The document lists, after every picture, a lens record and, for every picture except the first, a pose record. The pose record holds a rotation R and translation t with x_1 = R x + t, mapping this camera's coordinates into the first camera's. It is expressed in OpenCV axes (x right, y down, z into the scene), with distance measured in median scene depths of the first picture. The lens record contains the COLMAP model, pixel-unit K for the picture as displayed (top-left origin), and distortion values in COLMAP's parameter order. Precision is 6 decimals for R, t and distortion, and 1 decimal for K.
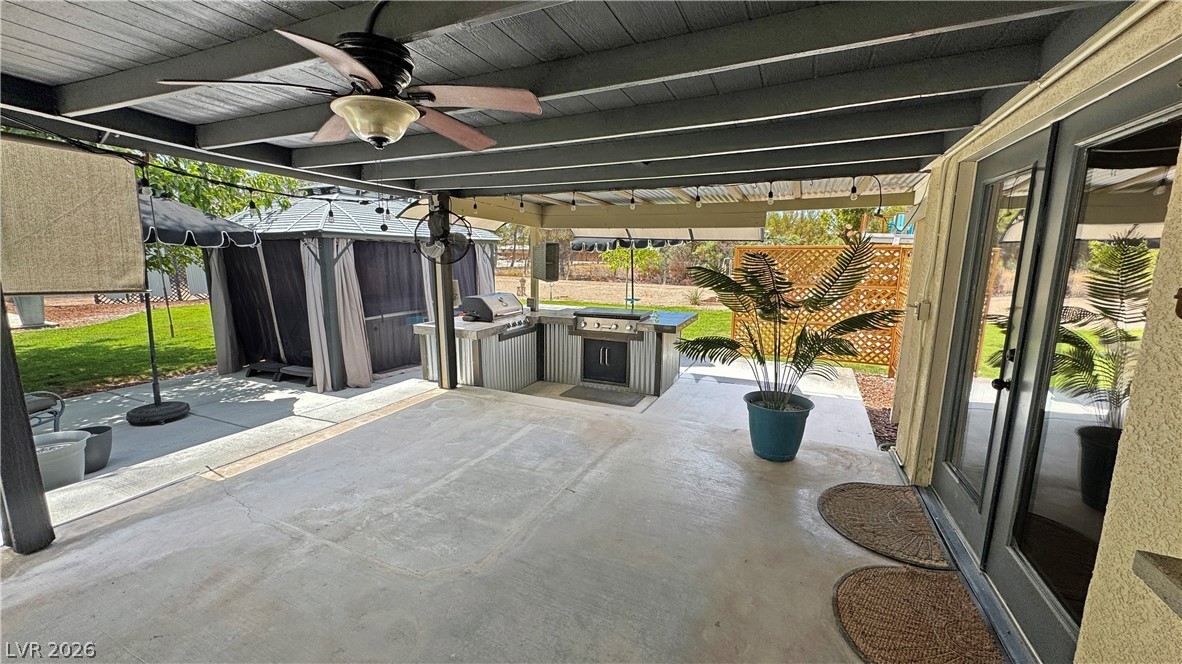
lens RADIAL K [[463.2, 0, 584.2], [0, 463.2, 333.5], [0, 0, 1]] dist [0.001538, 0.000020]
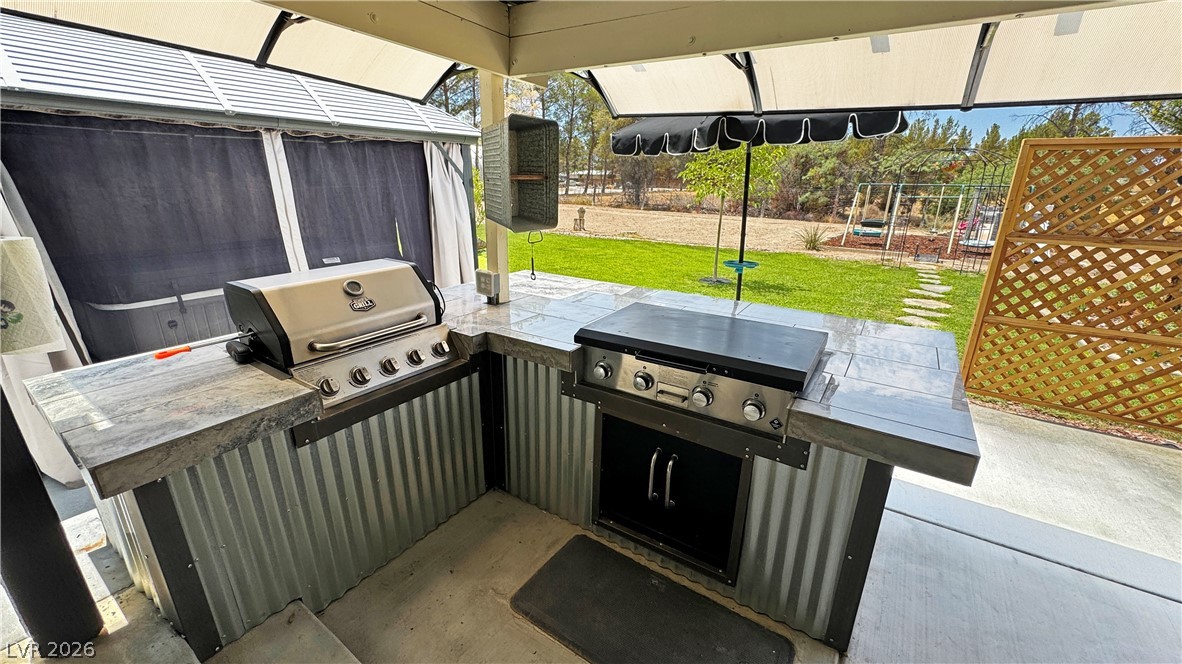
lens RADIAL K [[463.2, 0, 584.2], [0, 463.2, 333.5], [0, 0, 1]] dist [0.001538, 0.000020]
pose [[0.985779, 0.057879, -0.157764, 0.026002], [-0.033745, 0.987870, 0.151570, -0.070774], [0.164623, -0.144091, 0.975775, 0.508335]]
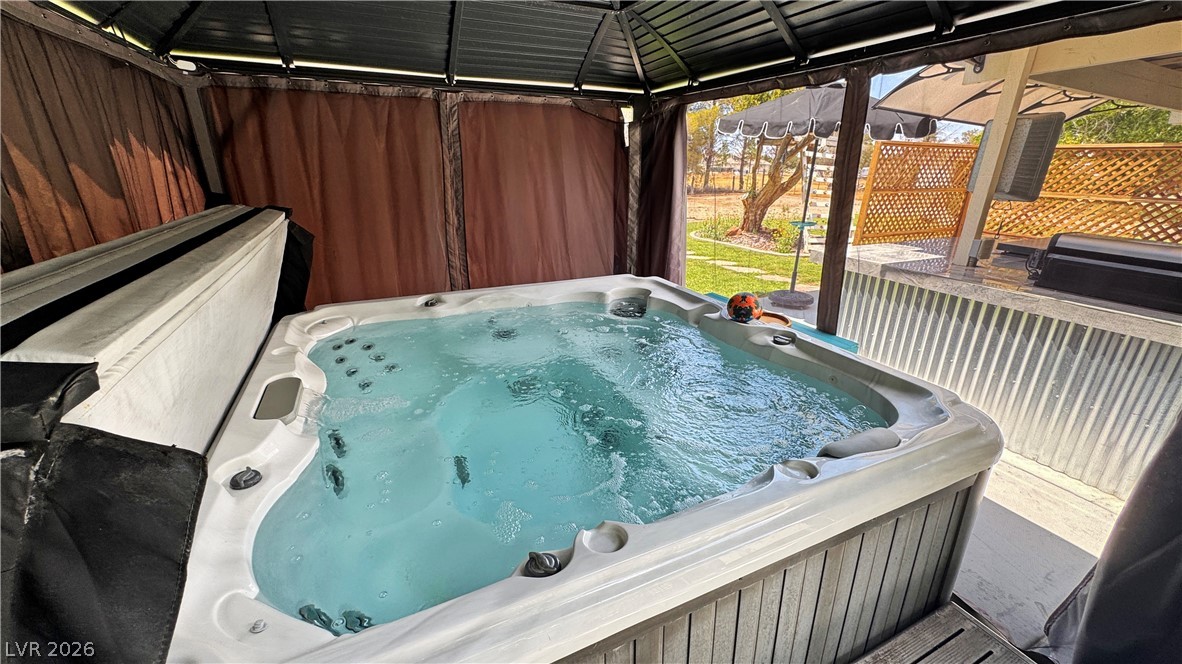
lens RADIAL K [[463.2, 0, 584.2], [0, 463.2, 333.5], [0, 0, 1]] dist [0.001538, 0.000020]
pose [[0.652028, -0.255288, 0.713924, -0.583122], [0.124027, 0.964839, 0.231738, -0.113949], [-0.747982, -0.062554, 0.660764, 0.800454]]
